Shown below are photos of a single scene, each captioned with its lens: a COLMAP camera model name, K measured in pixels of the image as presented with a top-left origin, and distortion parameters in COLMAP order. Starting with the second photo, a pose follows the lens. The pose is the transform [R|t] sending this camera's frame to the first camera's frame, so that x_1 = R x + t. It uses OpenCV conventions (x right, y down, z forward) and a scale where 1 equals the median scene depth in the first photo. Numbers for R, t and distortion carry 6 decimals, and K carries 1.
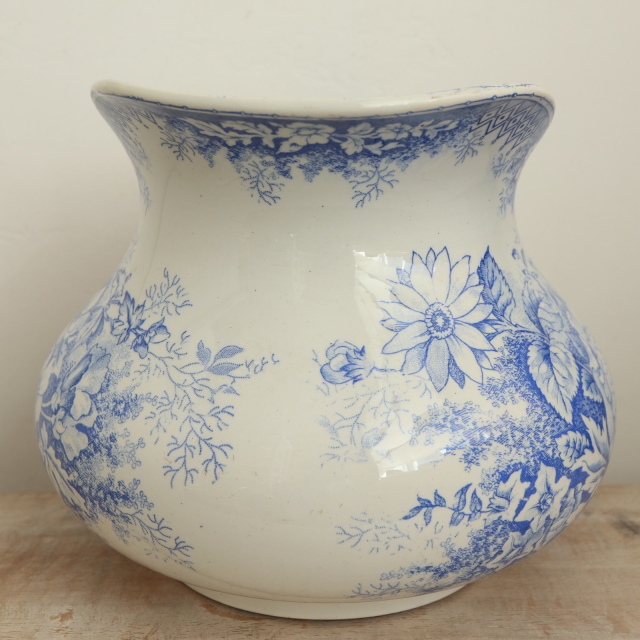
lens RADIAL K [[1184.3, 0, 320.4], [0, 1184.3, 321.3], [0, 0, 1]] dist [0.033452, 0.000000]
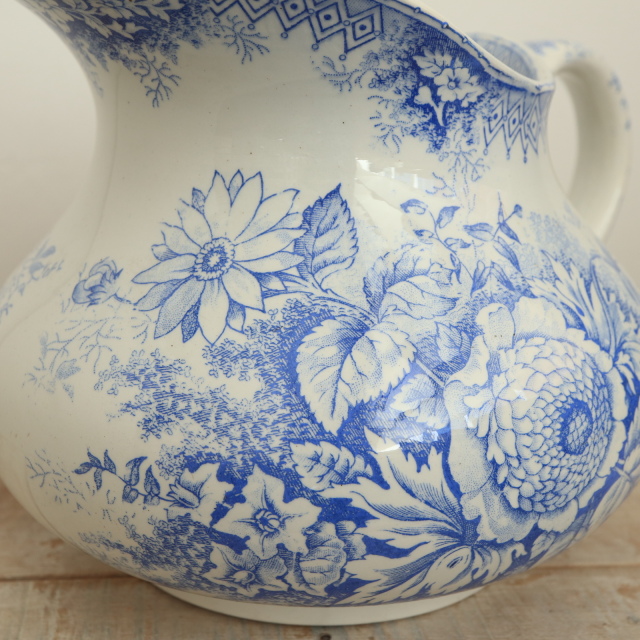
lens RADIAL K [[1184.3, 0, 320.2], [0, 1184.3, 318.8], [0, 0, 1]] dist [0.033452, 0.000000]
pose [[0.685315, 0.198433, -0.700691, 0.709320], [-0.199472, 0.976513, 0.081450, -0.040116], [0.700396, 0.083949, 0.708801, 0.482364]]
